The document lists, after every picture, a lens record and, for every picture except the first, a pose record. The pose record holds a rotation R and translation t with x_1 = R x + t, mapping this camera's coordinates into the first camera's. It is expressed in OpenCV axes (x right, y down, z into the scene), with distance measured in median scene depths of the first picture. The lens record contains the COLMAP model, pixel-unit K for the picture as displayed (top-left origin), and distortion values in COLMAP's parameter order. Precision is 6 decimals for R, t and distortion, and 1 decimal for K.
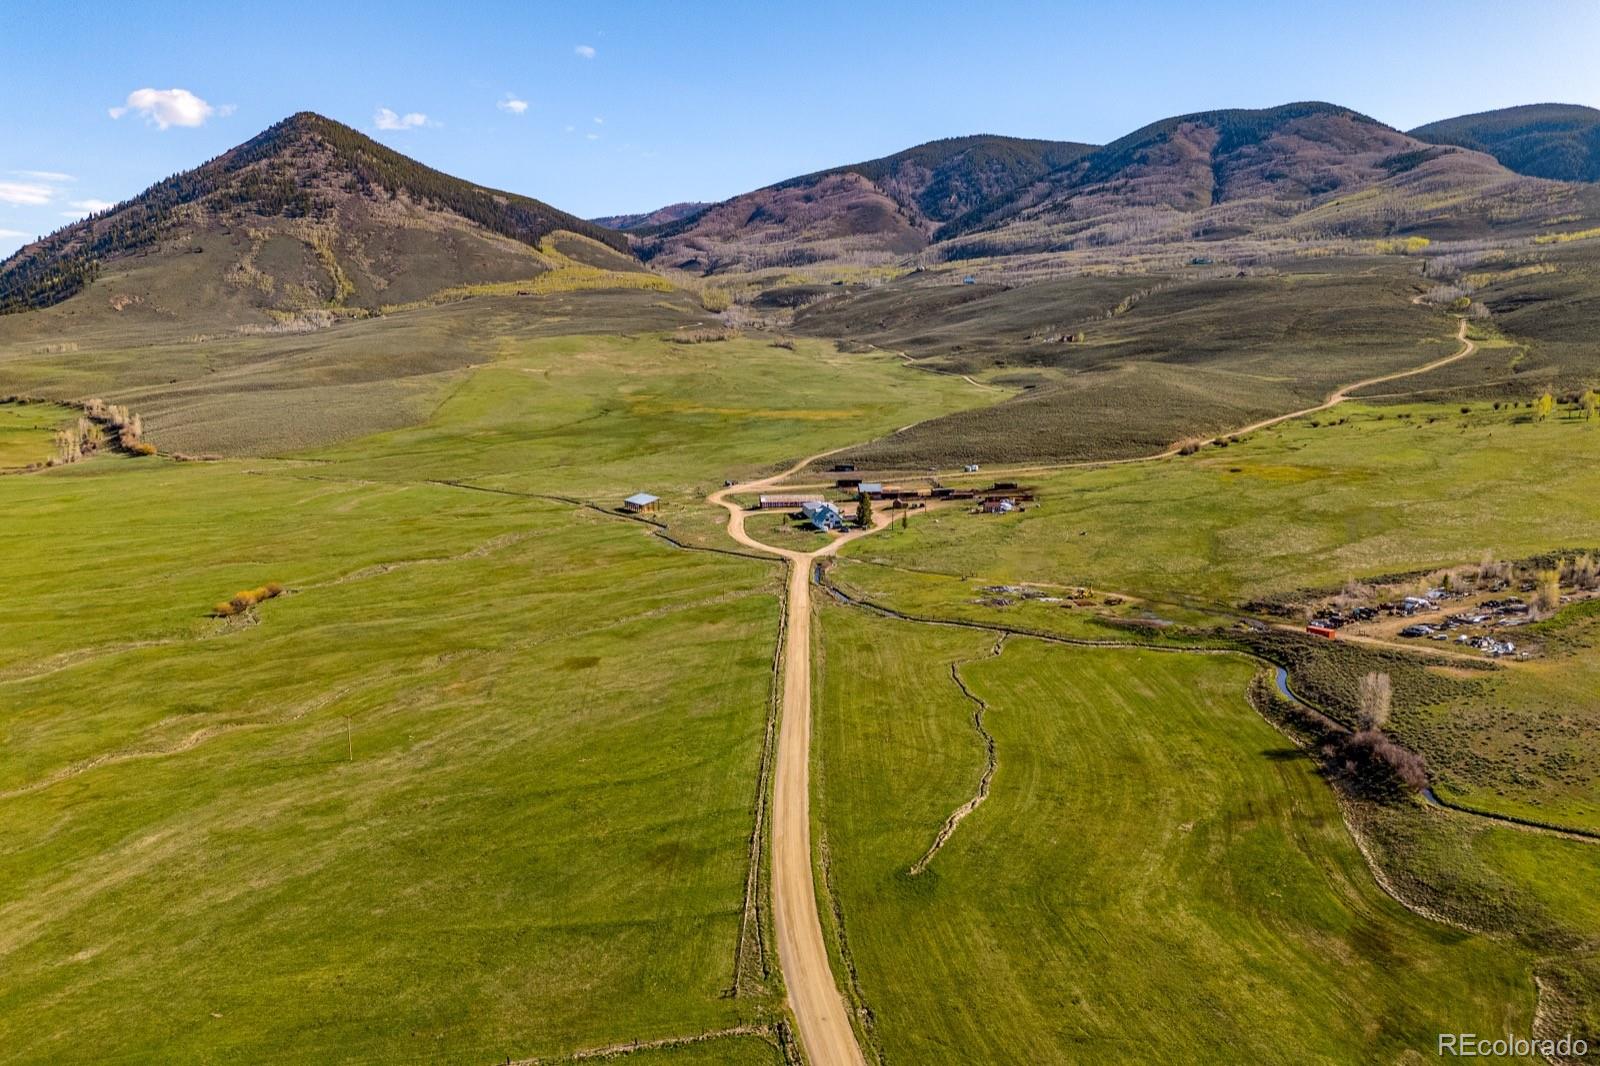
lens RADIAL K [[1170.3, 0, 801.7], [0, 1170.3, 533.4], [0, 0, 1]] dist [0.077166, -0.068029]
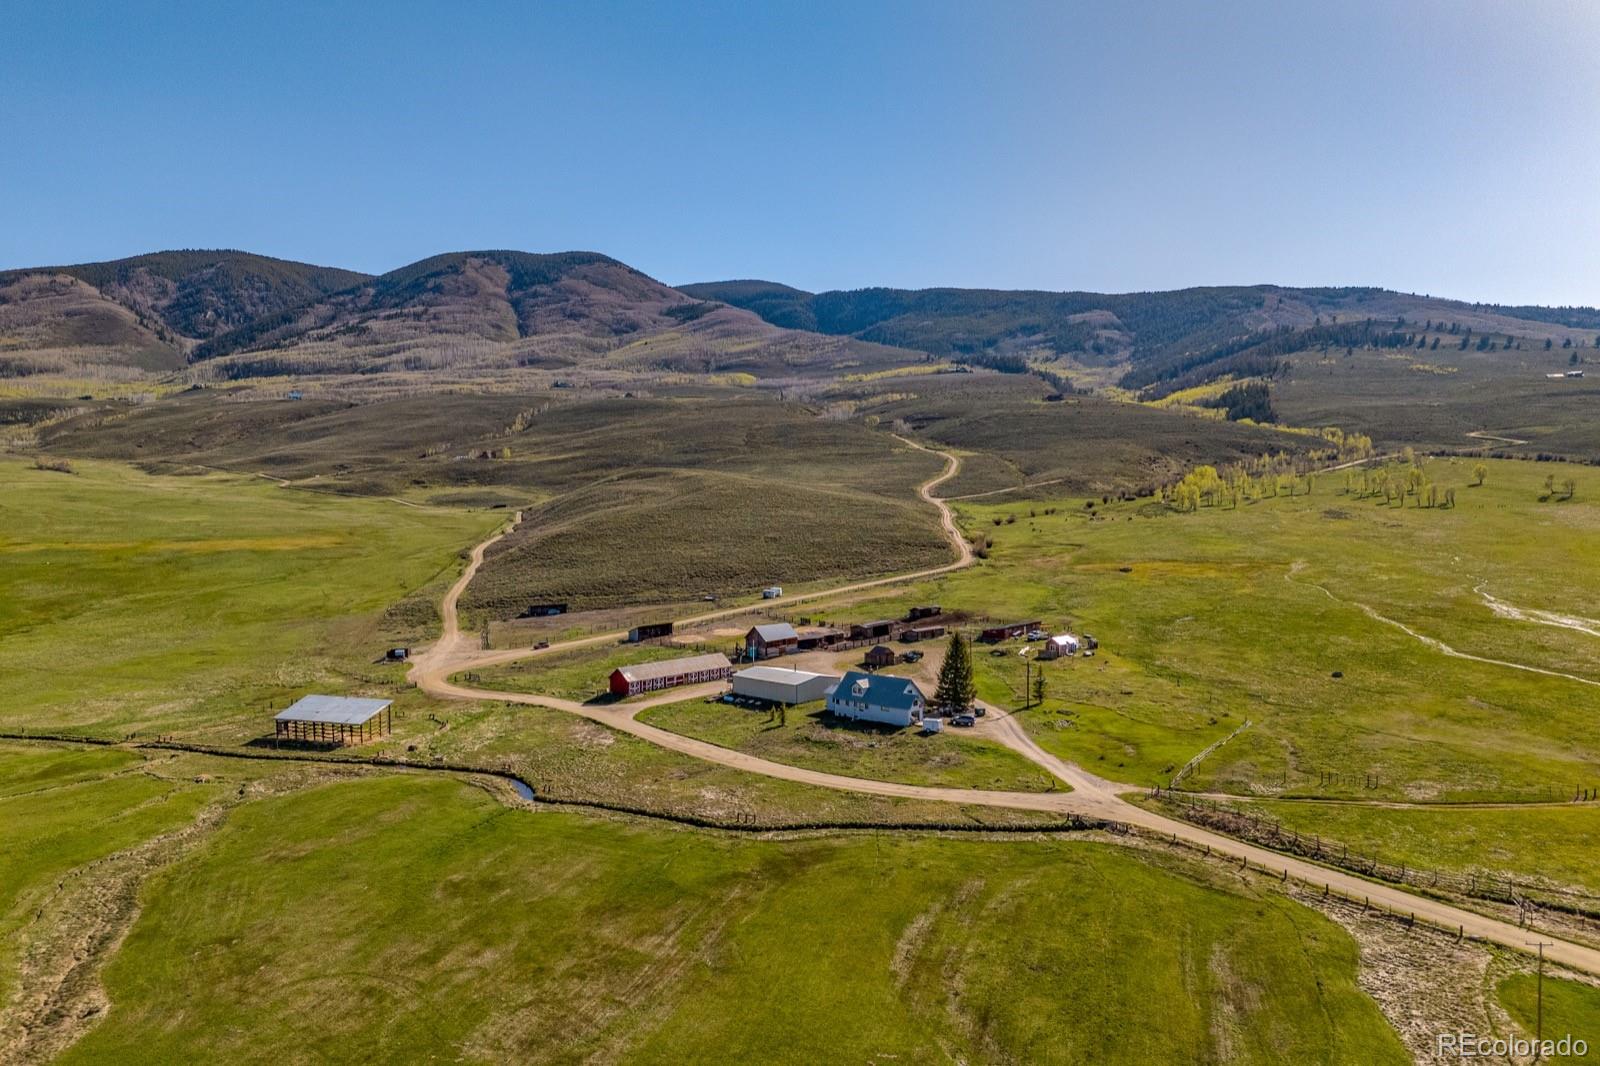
lens RADIAL K [[1170.3, 0, 805.4], [0, 1170.3, 525.0], [0, 0, 1]] dist [0.077166, -0.068029]
pose [[0.811064, -0.032259, 0.584067, -0.041186], [0.106595, 0.989911, -0.093348, -0.006316], [-0.575163, 0.137970, 0.806320, 0.097144]]
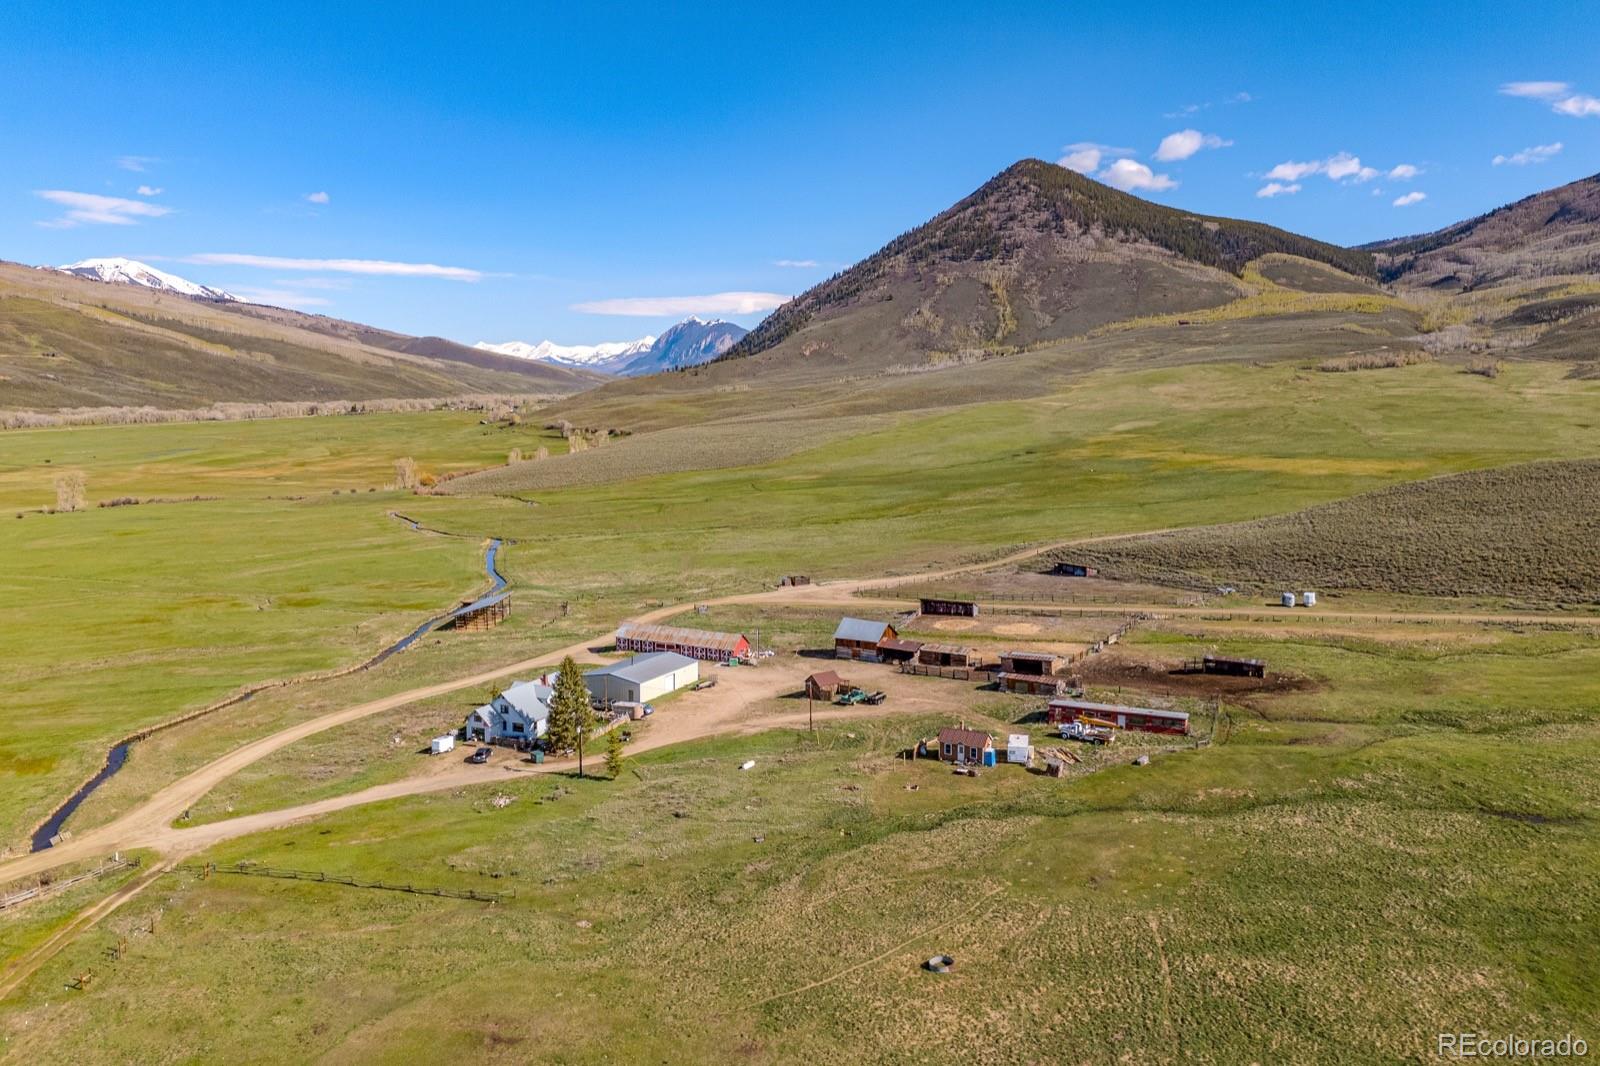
lens RADIAL K [[1170.3, 0, 805.7], [0, 1170.3, 533.9], [0, 0, 1]] dist [0.077166, -0.068029]
pose [[0.807159, 0.067484, -0.586464, 0.050429], [-0.089644, 0.995935, -0.008776, -0.012015], [0.583488, 0.059656, 0.809928, 0.110863]]
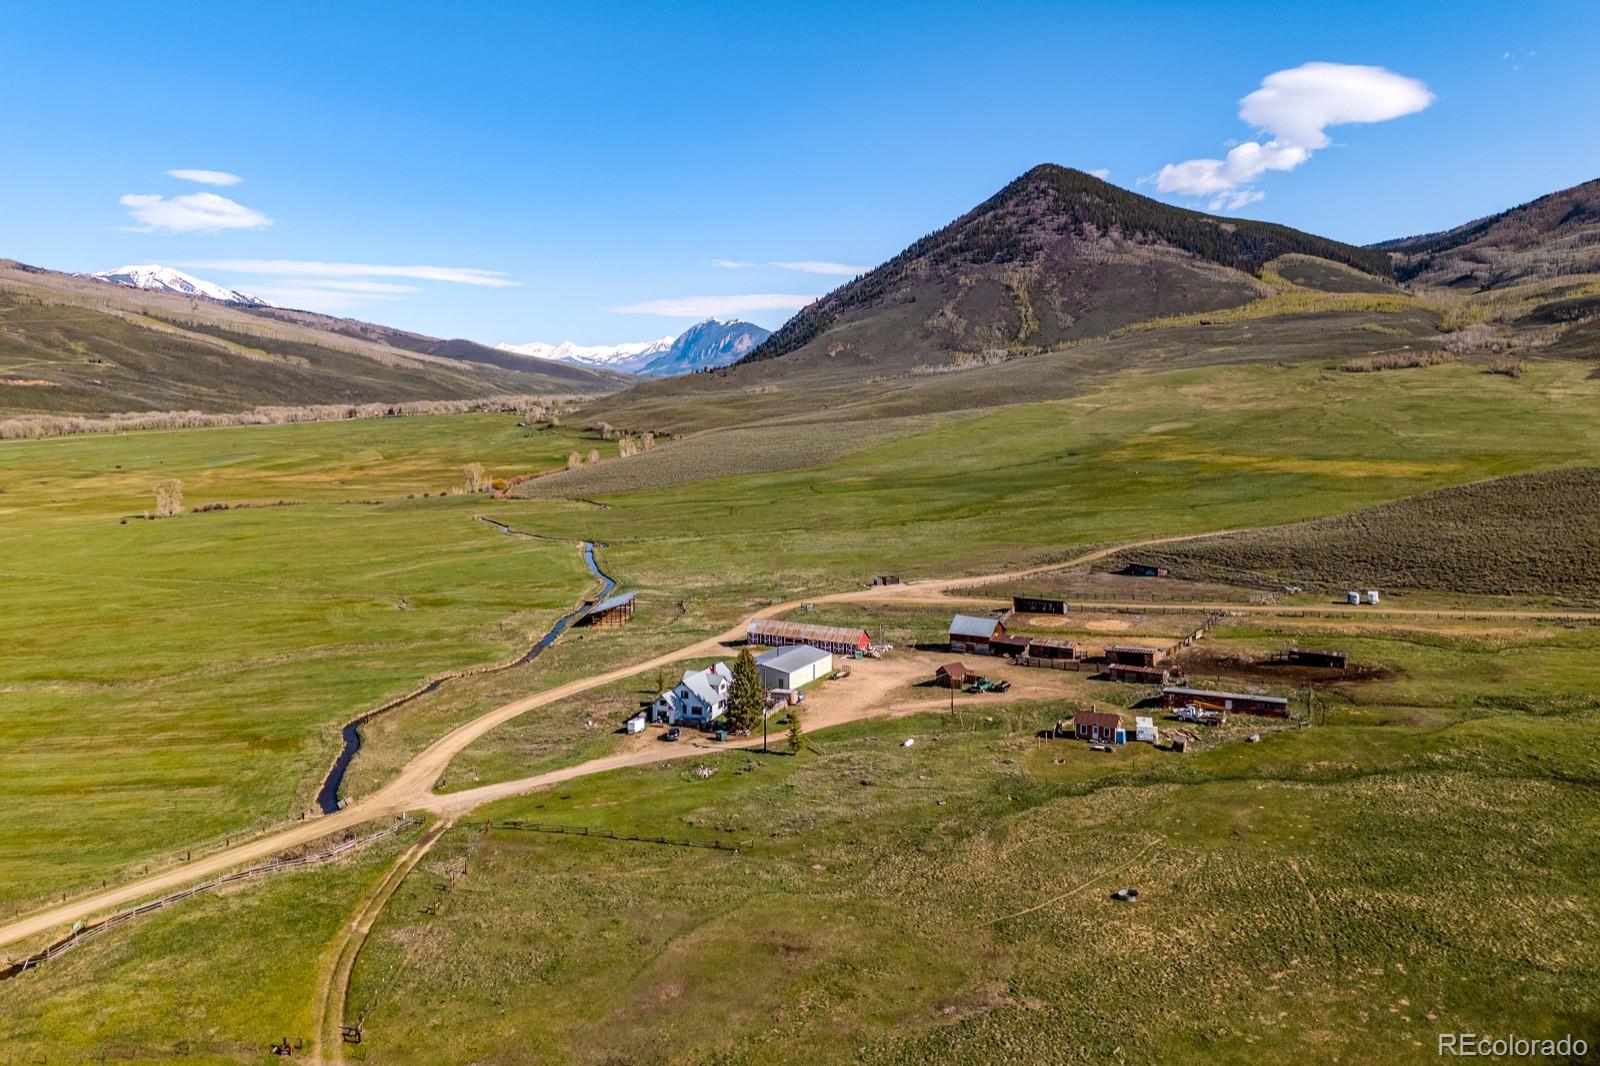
lens RADIAL K [[1170.3, 0, 805.1], [0, 1170.3, 466.1], [0, 0, 1]] dist [0.077166, -0.068029]
pose [[0.798584, 0.031304, -0.601069, 0.050208], [-0.085956, 0.994342, -0.062415, -0.011948], [0.595714, 0.101509, 0.796757, 0.098934]]
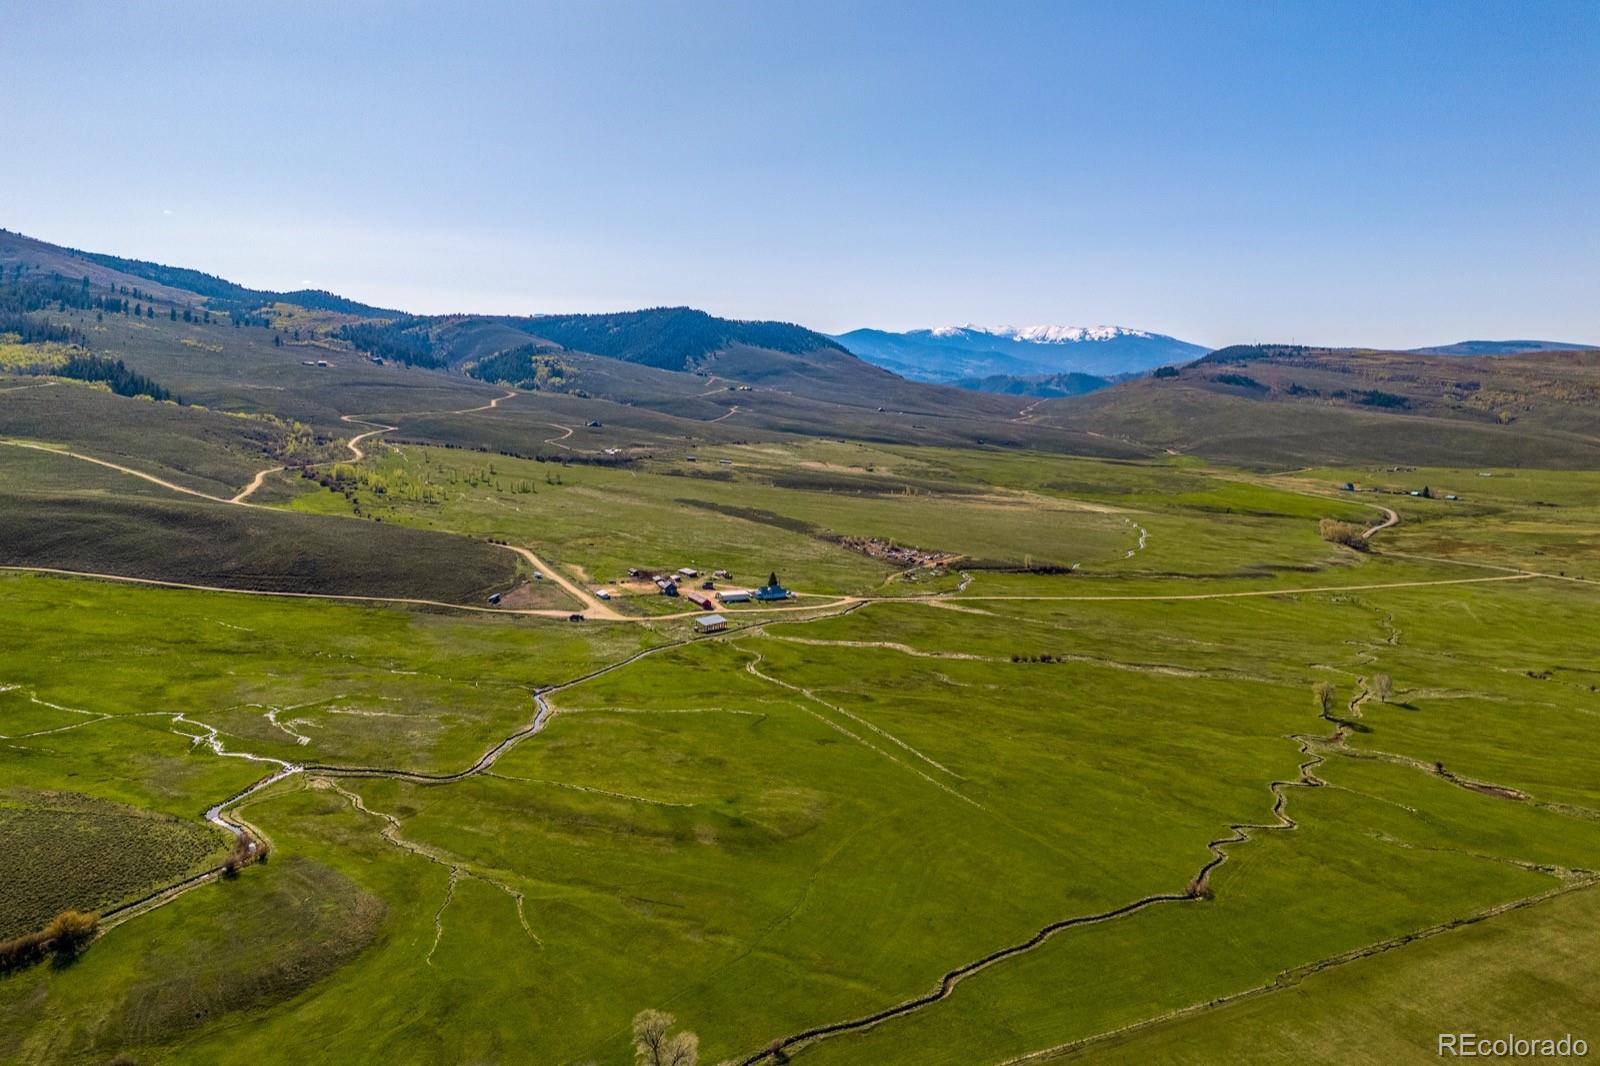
lens RADIAL K [[1170.3, 0, 796.9], [0, 1170.3, 489.3], [0, 0, 1]] dist [0.077166, -0.068029]
pose [[-0.245869, -0.096736, 0.964464, -0.243870], [0.139585, 0.981103, 0.133989, -0.057388], [-0.959200, 0.167568, -0.227720, 0.195290]]
